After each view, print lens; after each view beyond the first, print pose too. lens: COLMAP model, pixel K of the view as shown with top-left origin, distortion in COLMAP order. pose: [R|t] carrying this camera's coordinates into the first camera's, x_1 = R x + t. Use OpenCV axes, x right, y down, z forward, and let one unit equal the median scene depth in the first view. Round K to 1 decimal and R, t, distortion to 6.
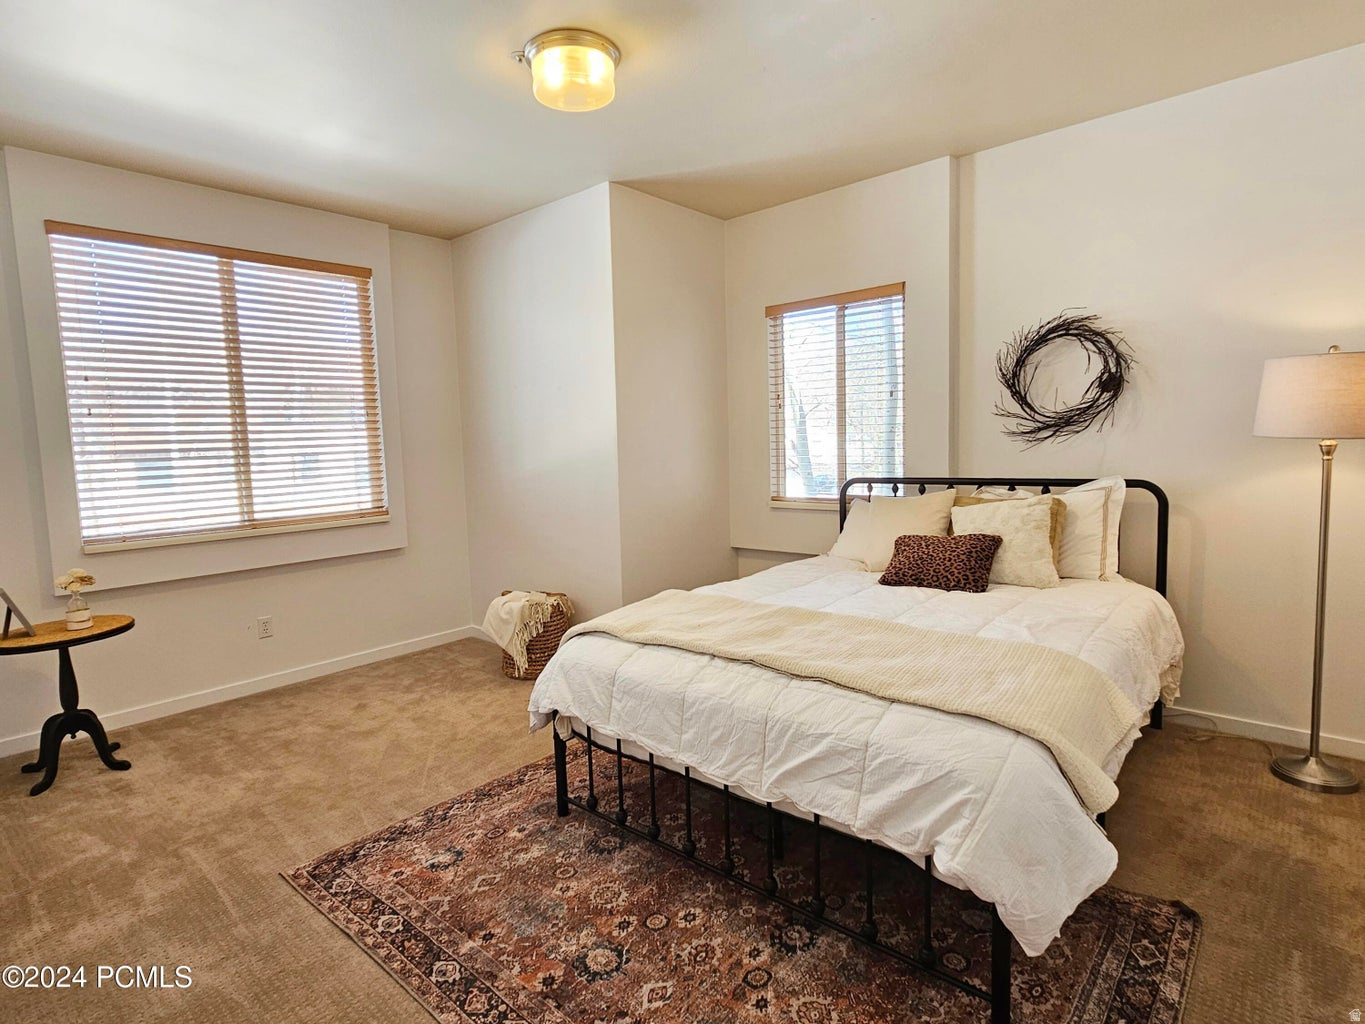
lens RADIAL K [[719.1, 0, 682.5], [0, 719.1, 512.0], [0, 0, 1]] dist [0.000996, -0.000187]
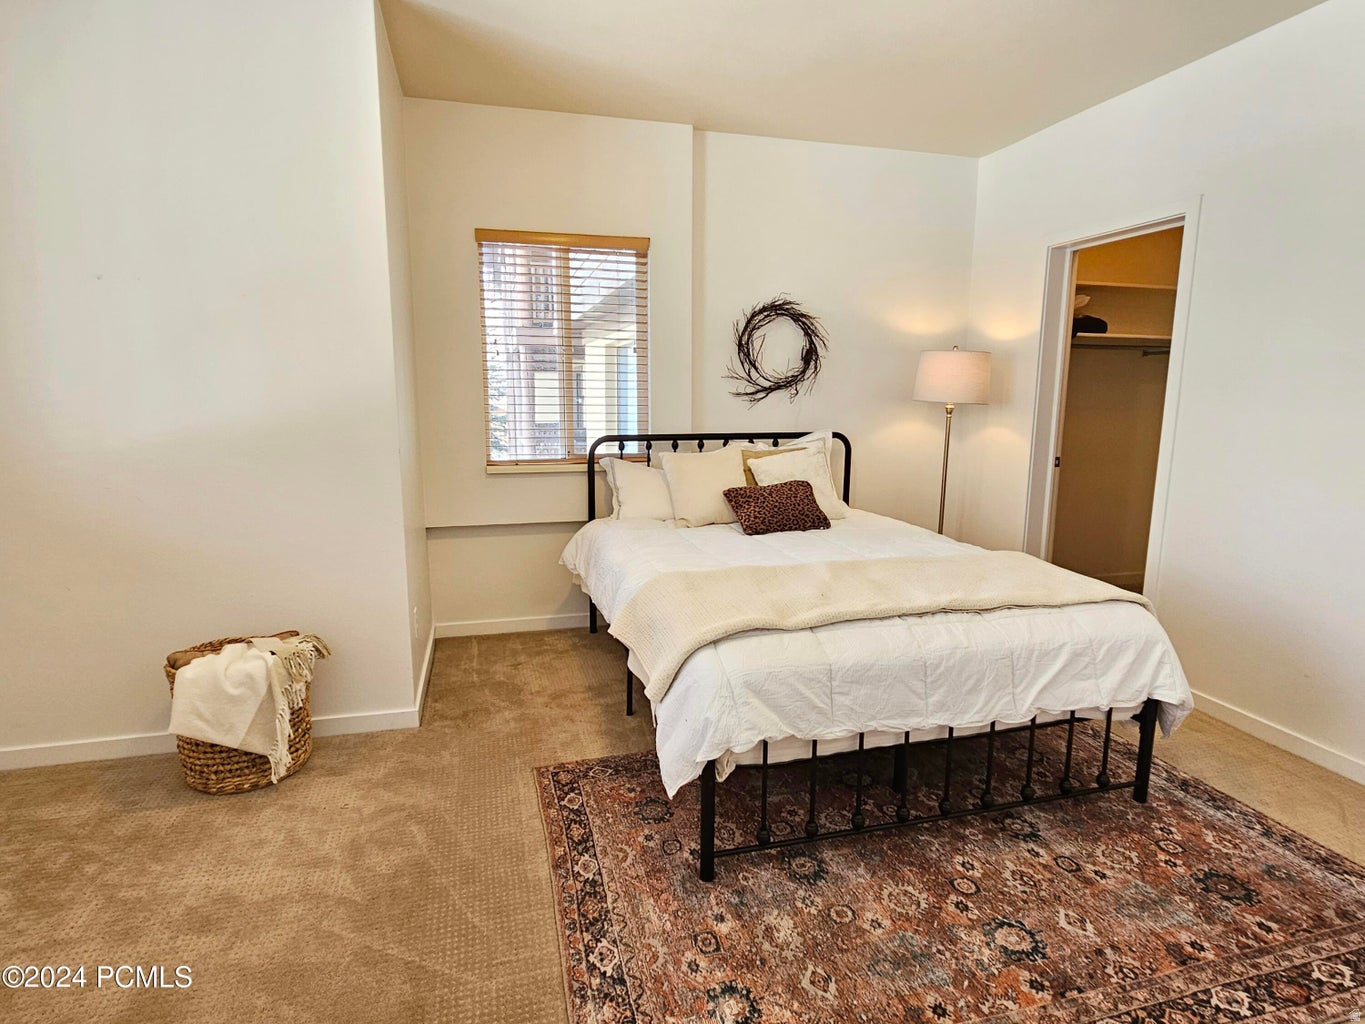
lens RADIAL K [[719.1, 0, 682.5], [0, 719.1, 512.0], [0, 0, 1]] dist [0.000996, -0.000187]
pose [[0.552164, -0.106355, 0.826924, -0.760951], [0.059839, 0.994328, 0.087929, -0.037497], [-0.831585, 0.000931, 0.555397, 0.582979]]
